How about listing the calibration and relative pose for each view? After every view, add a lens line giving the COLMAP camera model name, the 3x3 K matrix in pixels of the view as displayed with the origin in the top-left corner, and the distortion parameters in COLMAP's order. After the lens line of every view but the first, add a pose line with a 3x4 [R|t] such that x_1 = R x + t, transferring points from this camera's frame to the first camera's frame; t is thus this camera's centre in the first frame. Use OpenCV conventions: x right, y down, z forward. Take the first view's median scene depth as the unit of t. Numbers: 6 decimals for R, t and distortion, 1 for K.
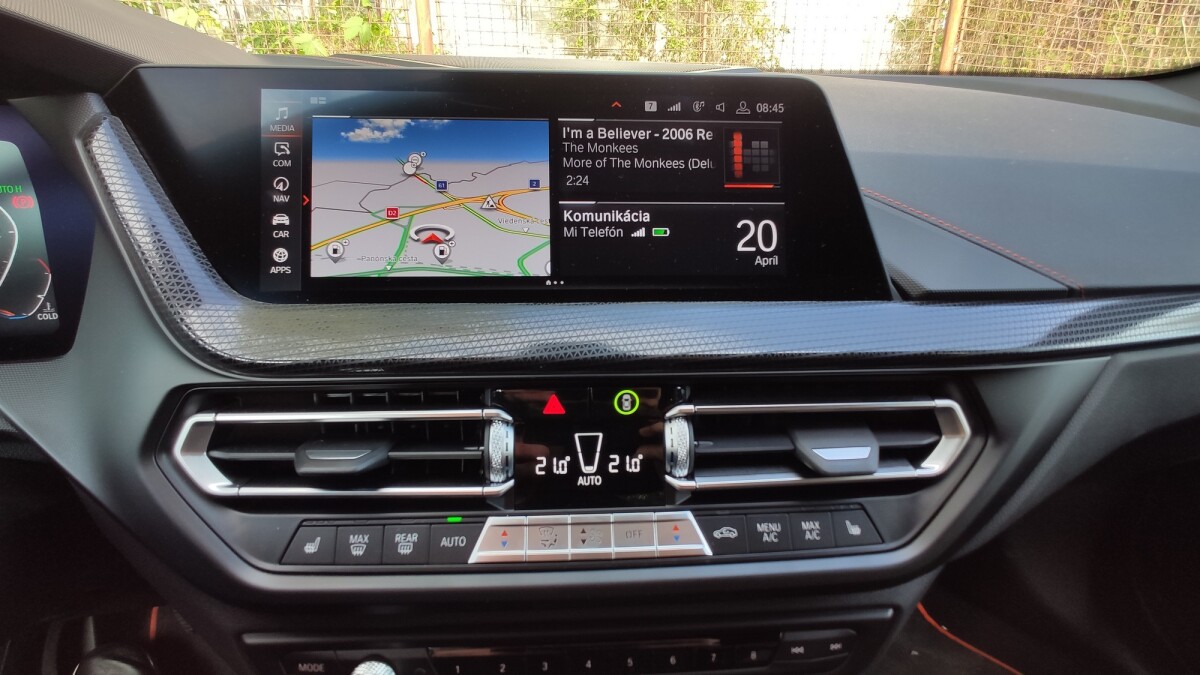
lens RADIAL K [[609.4, 0, 593.3], [0, 609.4, 341.2], [0, 0, 1]] dist [0.002088, -0.000319]
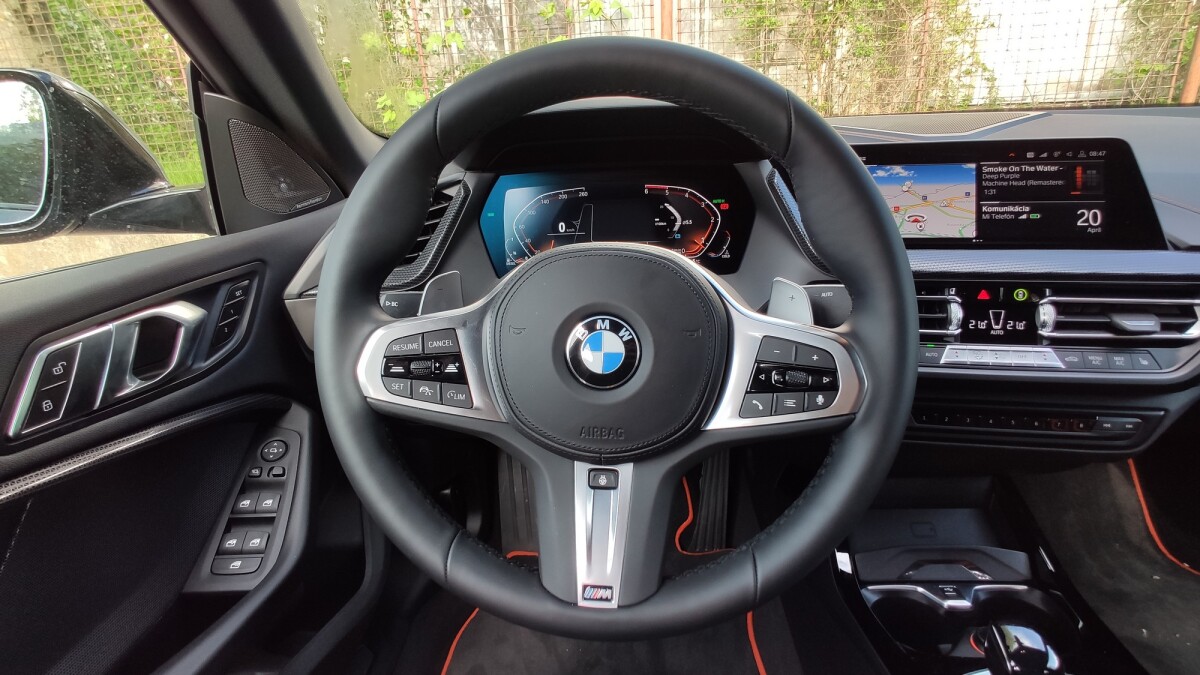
lens RADIAL K [[609.4, 0, 593.3], [0, 609.4, 341.2], [0, 0, 1]] dist [0.002088, -0.000319]
pose [[0.968432, 0.039083, -0.246193, -0.826718], [-0.043654, 0.998960, -0.013135, 0.341168], [0.245424, 0.023468, 0.969132, -1.376191]]
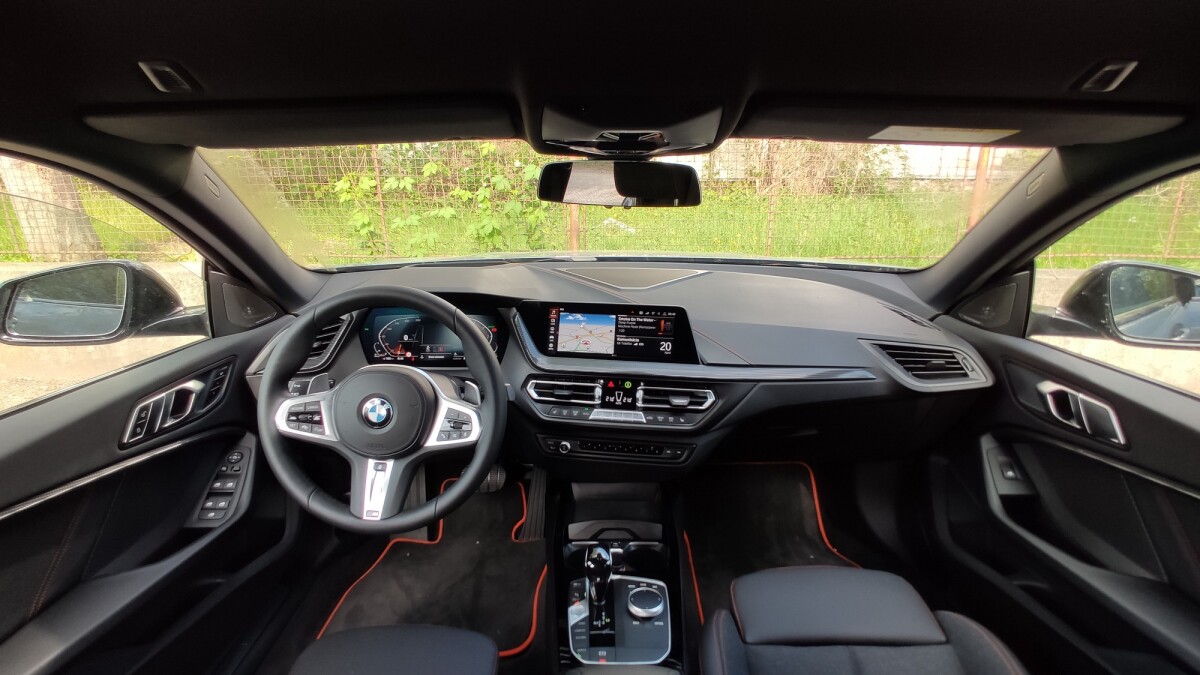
lens RADIAL K [[611.9, 0, 600.0], [0, 611.9, 337.5], [0, 0, 1]] dist [0.001218, 0.000638]
pose [[0.979514, 0.051873, -0.194578, 0.647184], [-0.069003, 0.994215, -0.082315, 0.131840], [0.189183, 0.094055, 0.977427, -3.096514]]
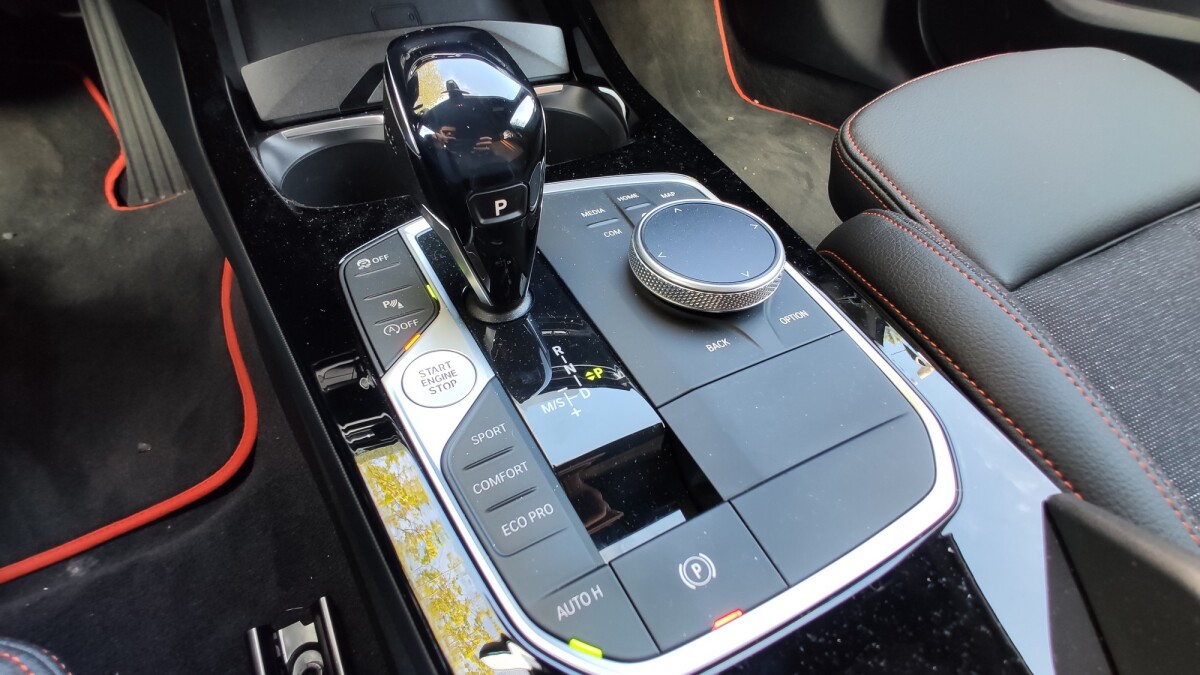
lens RADIAL K [[602.7, 0, 606.0], [0, 602.7, 349.9], [0, 0, 1]] dist [0.001309, 0.000103]
pose [[0.953774, -0.170162, 0.247711, -0.078030], [0.034747, 0.881170, 0.471521, 1.089299], [-0.298510, -0.441117, 0.846349, -0.094174]]
